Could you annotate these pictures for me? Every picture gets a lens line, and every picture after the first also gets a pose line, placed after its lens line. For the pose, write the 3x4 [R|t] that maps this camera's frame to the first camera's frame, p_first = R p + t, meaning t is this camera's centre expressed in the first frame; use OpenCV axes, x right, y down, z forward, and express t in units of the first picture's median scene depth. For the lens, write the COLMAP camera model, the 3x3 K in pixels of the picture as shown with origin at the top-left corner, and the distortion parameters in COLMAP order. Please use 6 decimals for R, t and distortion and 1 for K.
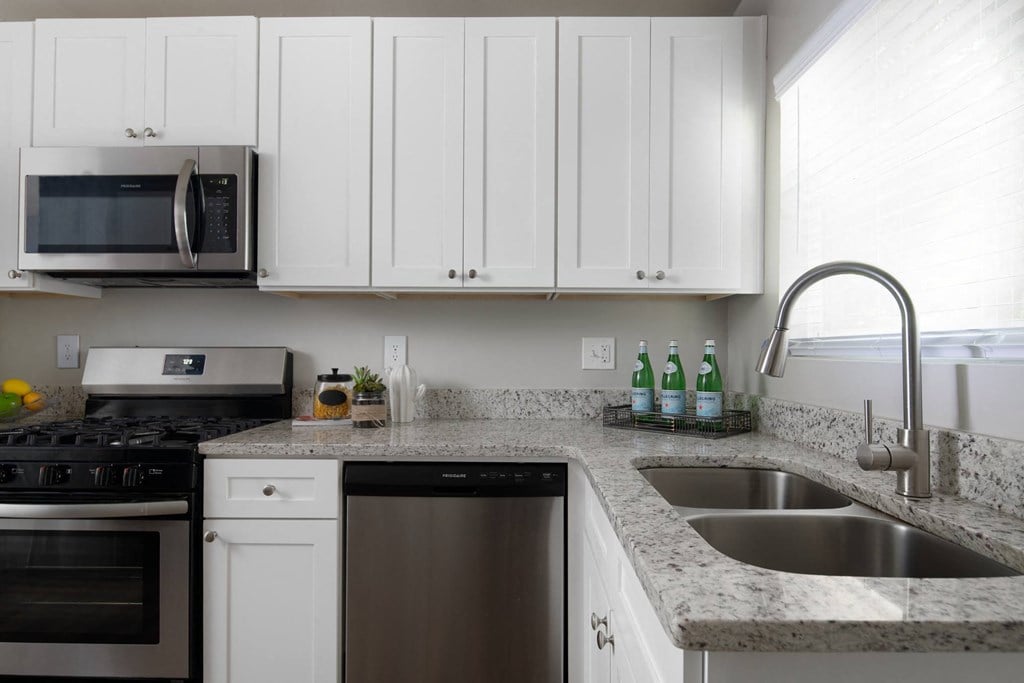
lens RADIAL K [[553.6, 0, 509.7], [0, 553.6, 347.0], [0, 0, 1]] dist [0.000331, -0.013239]
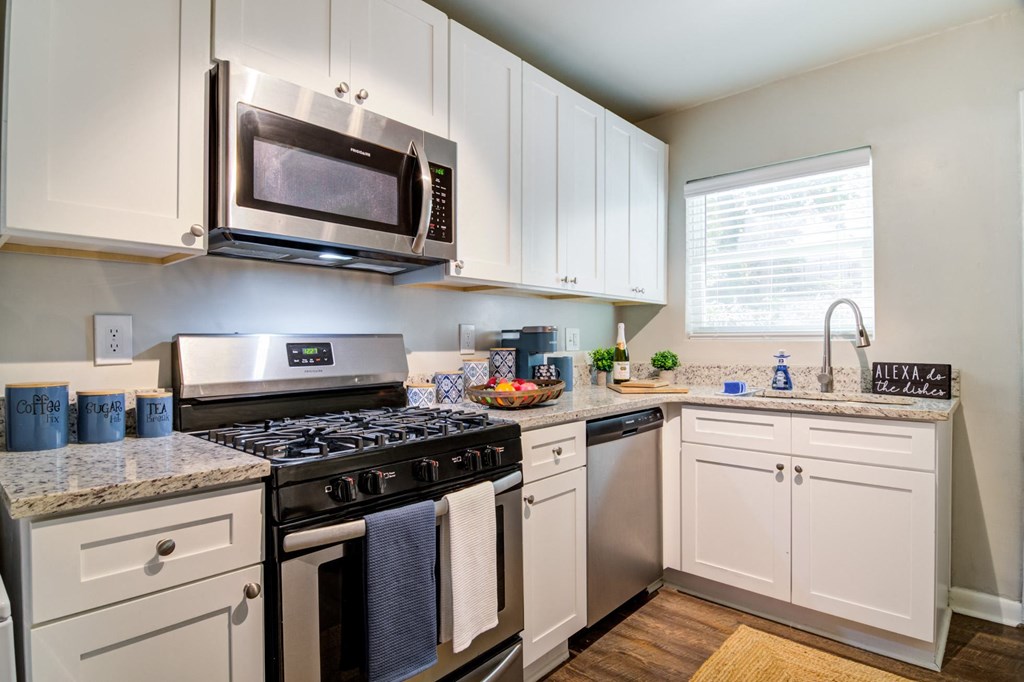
lens RADIAL K [[550.3, 0, 512.0], [0, 550.3, 341.0], [0, 0, 1]] dist [-0.025281, -0.000810]
pose [[0.656549, -0.005872, 0.754260, -1.188046], [-0.001590, 0.999957, 0.009168, 0.003537], [-0.754281, -0.007218, 0.656512, 0.234111]]
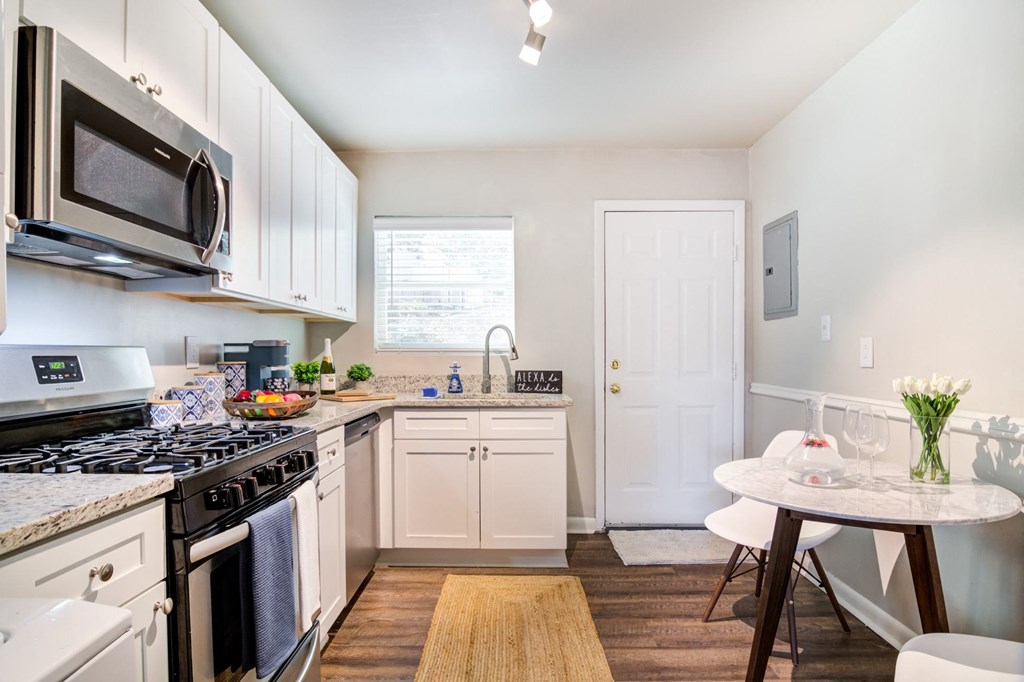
lens RADIAL K [[549.3, 0, 510.7], [0, 549.3, 358.0], [0, 0, 1]] dist [-0.002220, -0.020516]
pose [[-0.005197, -0.009398, 0.999942, -1.513455], [-0.010126, 0.999905, 0.009345, 0.005279], [-0.999935, -0.010077, -0.005292, 0.471356]]
